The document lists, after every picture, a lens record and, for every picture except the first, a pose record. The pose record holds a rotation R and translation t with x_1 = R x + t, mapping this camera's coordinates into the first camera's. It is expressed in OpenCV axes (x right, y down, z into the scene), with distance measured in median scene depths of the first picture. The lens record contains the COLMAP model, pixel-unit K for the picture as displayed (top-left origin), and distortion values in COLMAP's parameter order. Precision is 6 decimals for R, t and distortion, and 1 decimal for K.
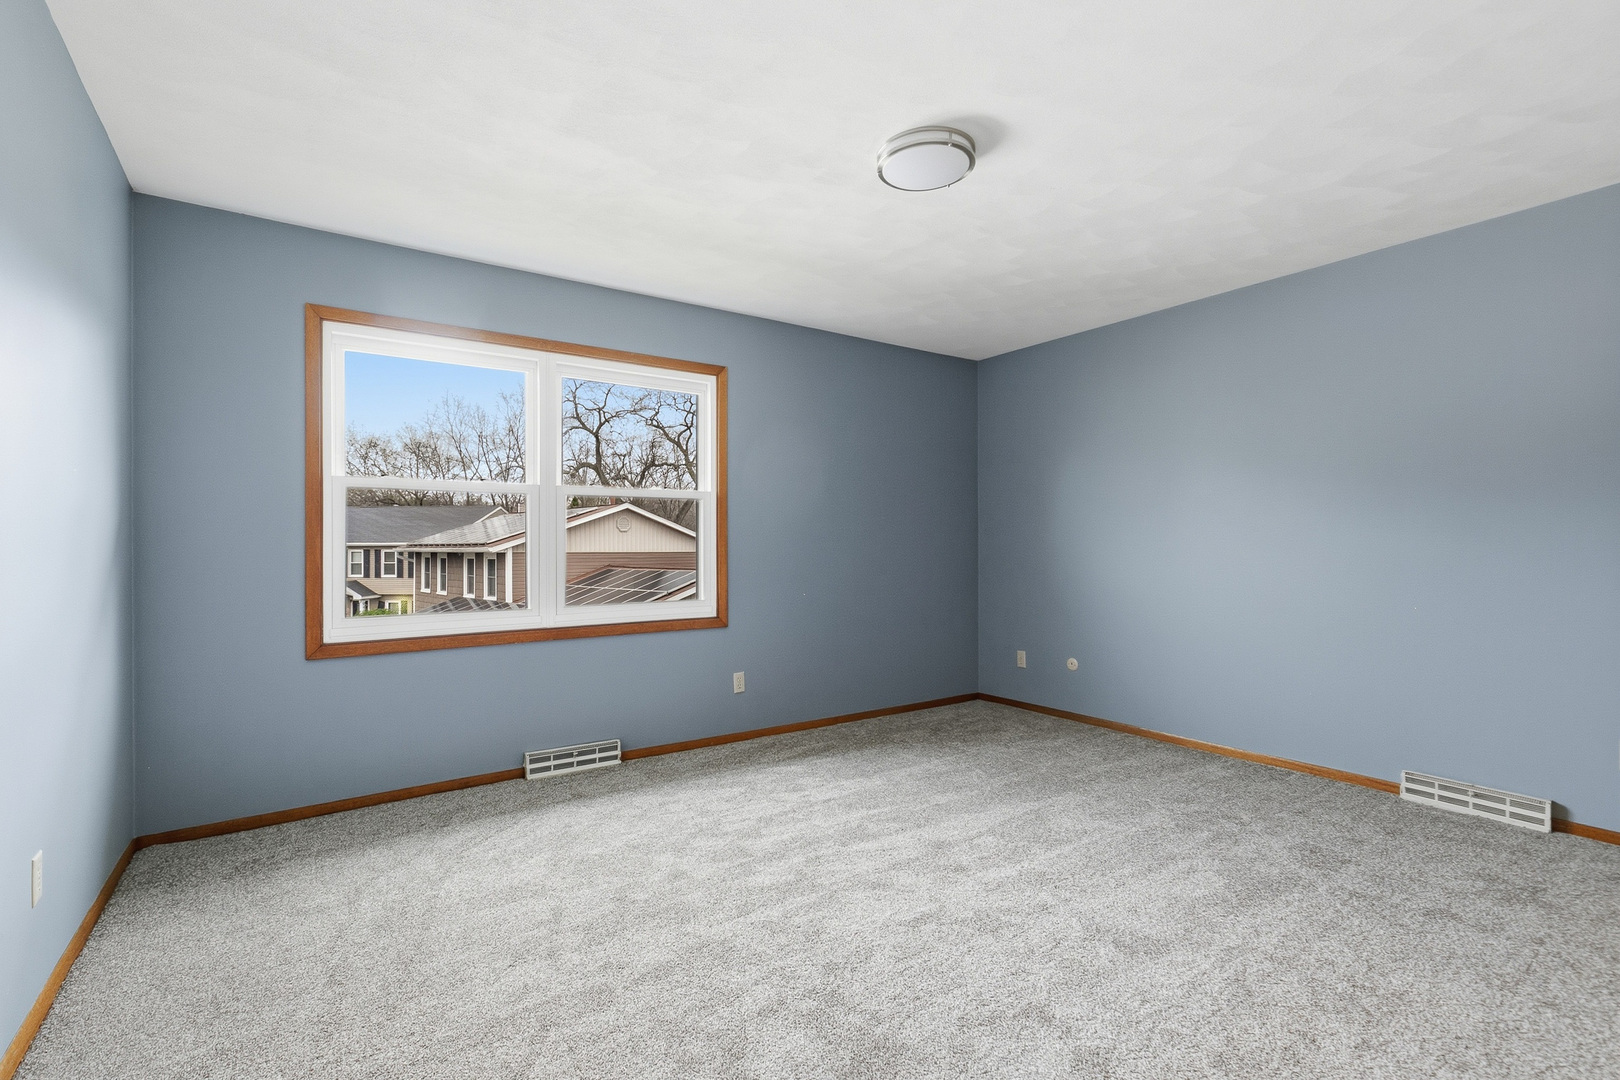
lens RADIAL K [[730.0, 0, 804.2], [0, 730.0, 536.5], [0, 0, 1]] dist [-0.001611, -0.000323]
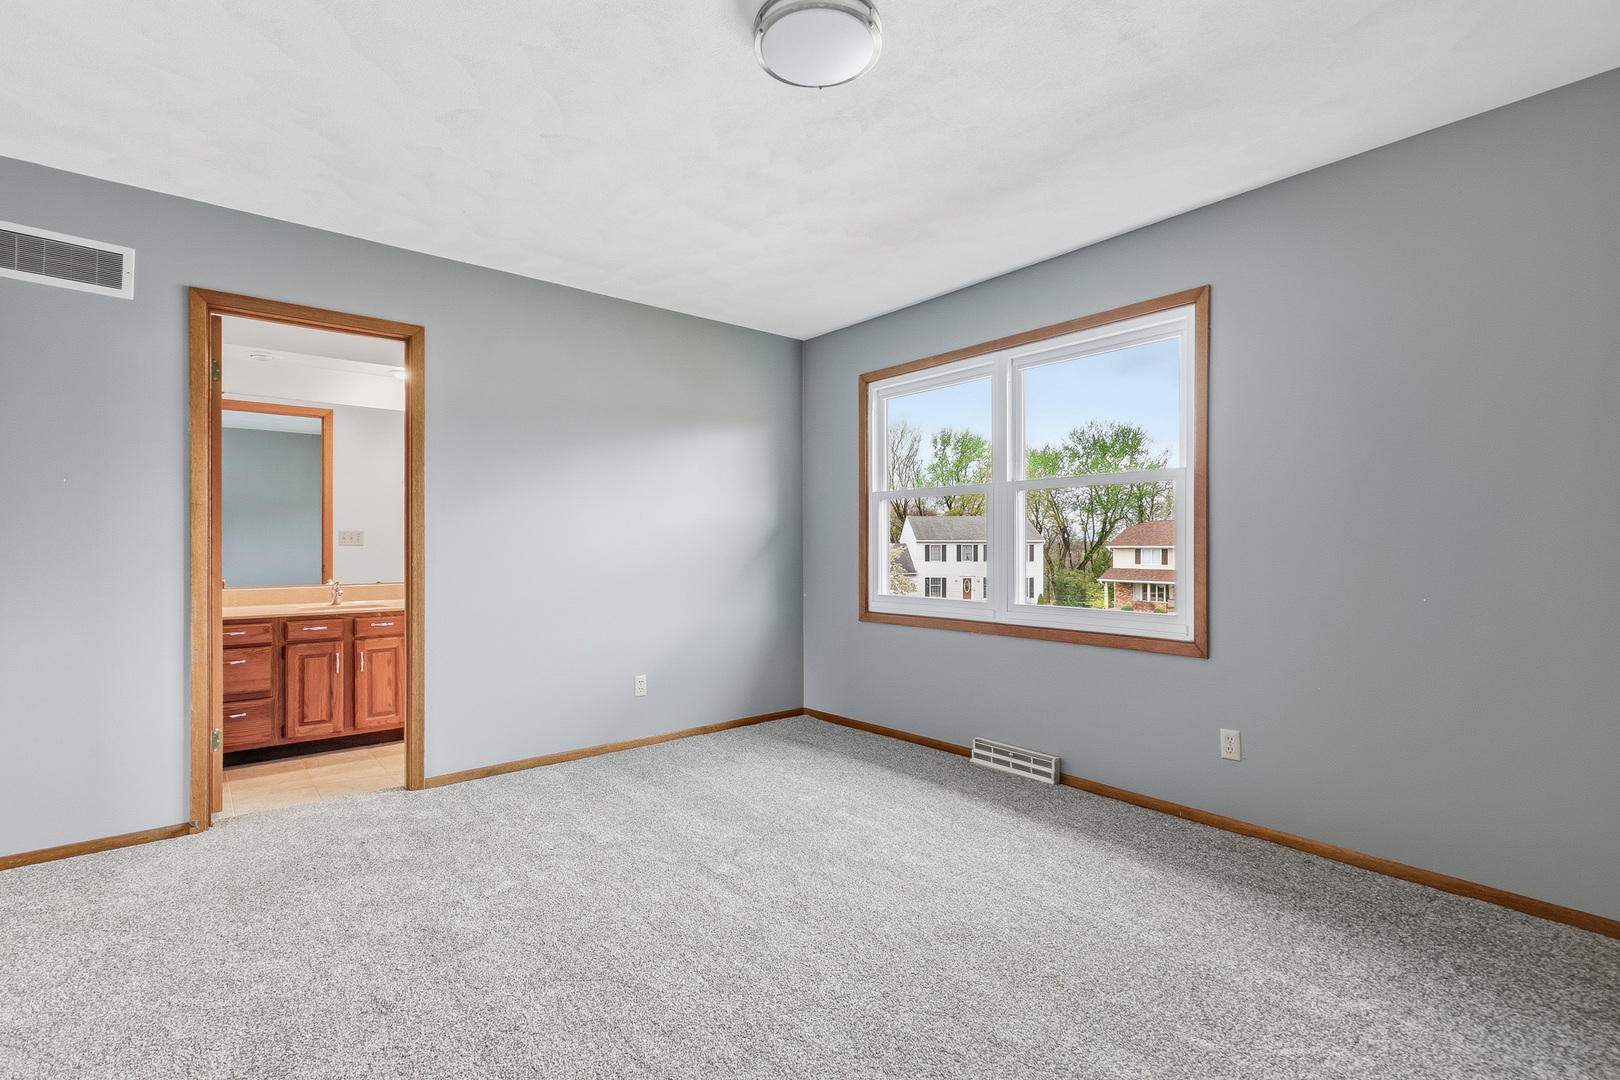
lens RADIAL K [[730.0, 0, 804.2], [0, 730.0, 536.5], [0, 0, 1]] dist [-0.001611, -0.000323]
pose [[0.092921, -0.016651, -0.995534, 0.650474], [0.000566, 0.999861, -0.016671, 0.023485], [0.995673, 0.000986, 0.092918, 0.648493]]
